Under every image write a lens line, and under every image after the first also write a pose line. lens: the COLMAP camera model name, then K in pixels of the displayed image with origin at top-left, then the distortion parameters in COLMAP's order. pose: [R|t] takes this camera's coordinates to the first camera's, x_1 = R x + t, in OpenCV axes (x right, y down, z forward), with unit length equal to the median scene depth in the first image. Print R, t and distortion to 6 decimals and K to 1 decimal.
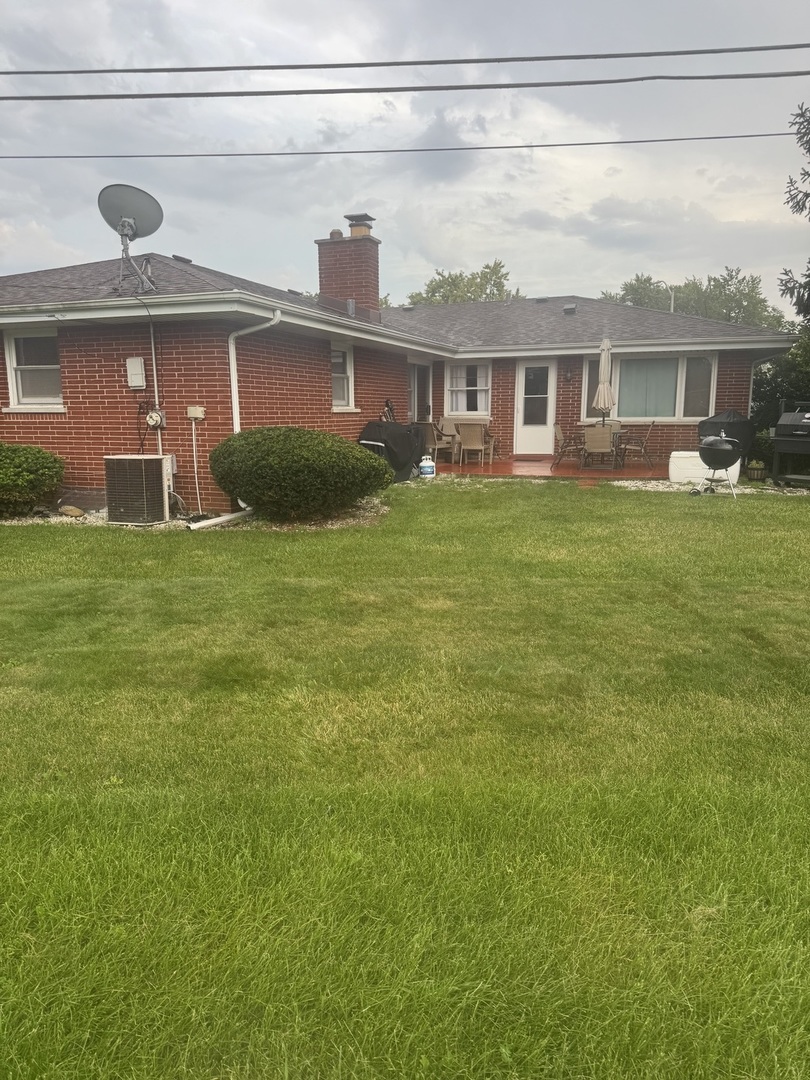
lens RADIAL K [[773.1, 0, 405.7], [0, 773.1, 552.7], [0, 0, 1]] dist [0.105246, -0.144818]
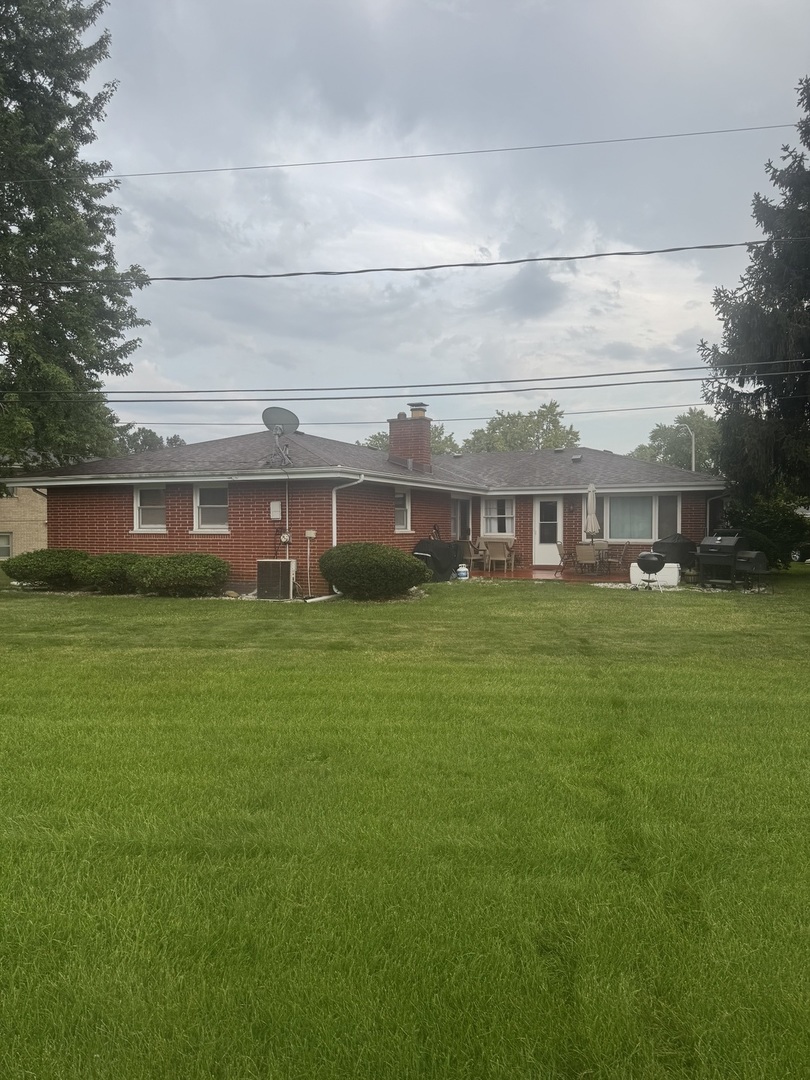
lens RADIAL K [[773.1, 0, 405.7], [0, 773.1, 552.7], [0, 0, 1]] dist [0.105246, -0.144818]
pose [[0.995665, 0.007879, -0.092673, 0.057792], [-0.021806, 0.988407, -0.150252, 0.070769], [0.090415, 0.151622, 0.984295, -0.411628]]
